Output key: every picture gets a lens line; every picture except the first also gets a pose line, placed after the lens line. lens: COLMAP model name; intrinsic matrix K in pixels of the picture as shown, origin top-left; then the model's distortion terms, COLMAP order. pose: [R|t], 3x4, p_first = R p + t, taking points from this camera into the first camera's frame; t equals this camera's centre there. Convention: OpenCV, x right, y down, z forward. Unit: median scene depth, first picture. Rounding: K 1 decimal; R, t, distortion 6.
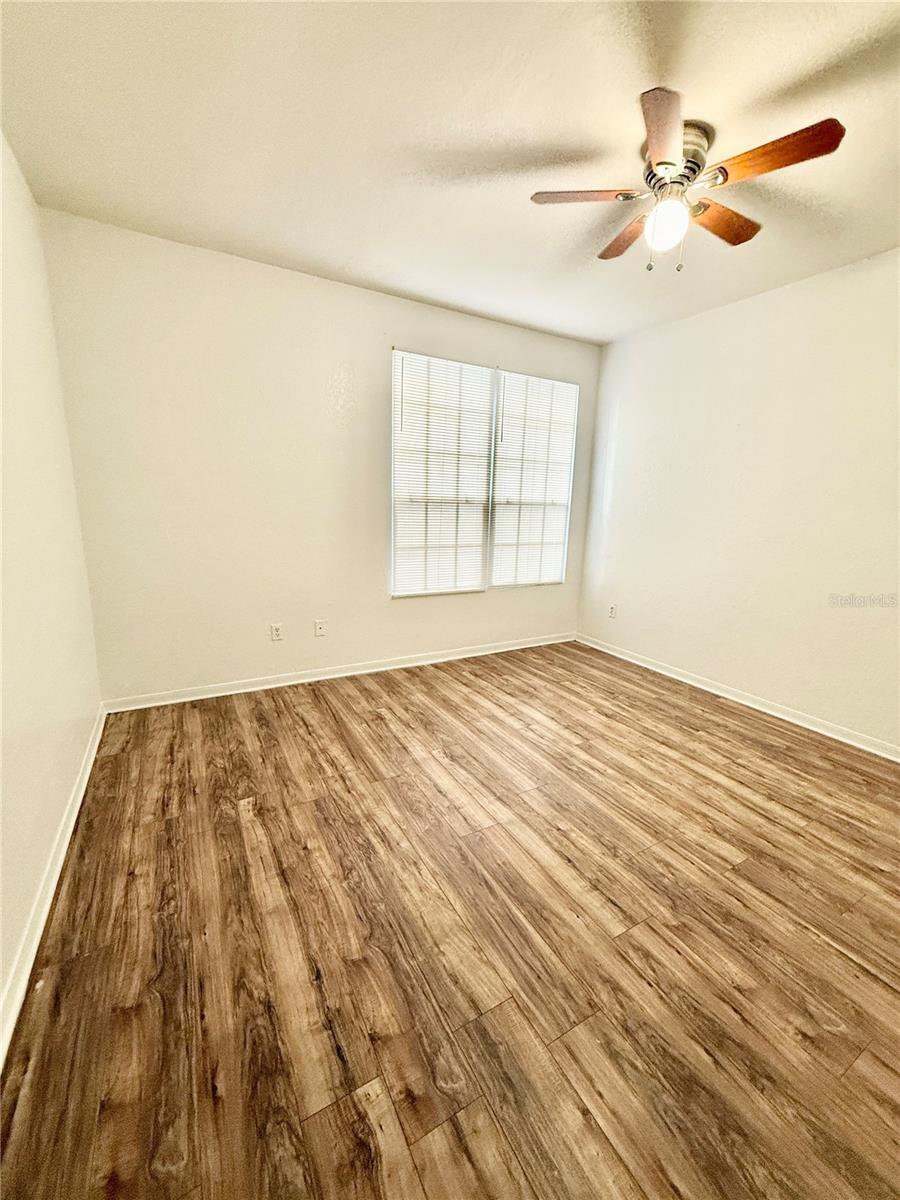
lens RADIAL K [[477.6, 0, 453.0], [0, 477.6, 597.4], [0, 0, 1]] dist [0.004837, 0.000578]
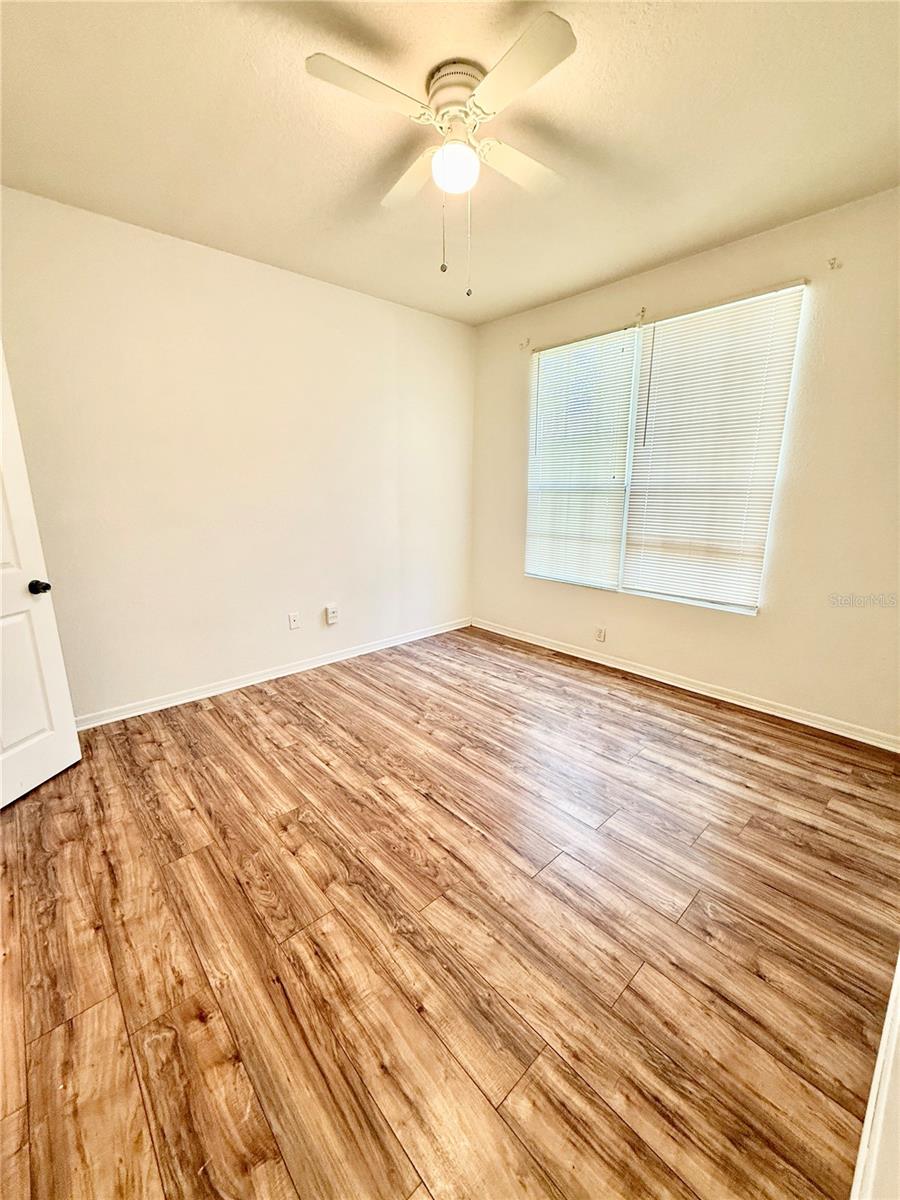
lens RADIAL K [[477.6, 0, 447.7], [0, 477.6, 605.2], [0, 0, 1]] dist [0.004837, 0.000578]
pose [[-0.969372, 0.176366, -0.170917, -1.245262], [0.060403, 0.845755, 0.530141, -0.347995], [0.238053, 0.503580, -0.830504, 1.585261]]
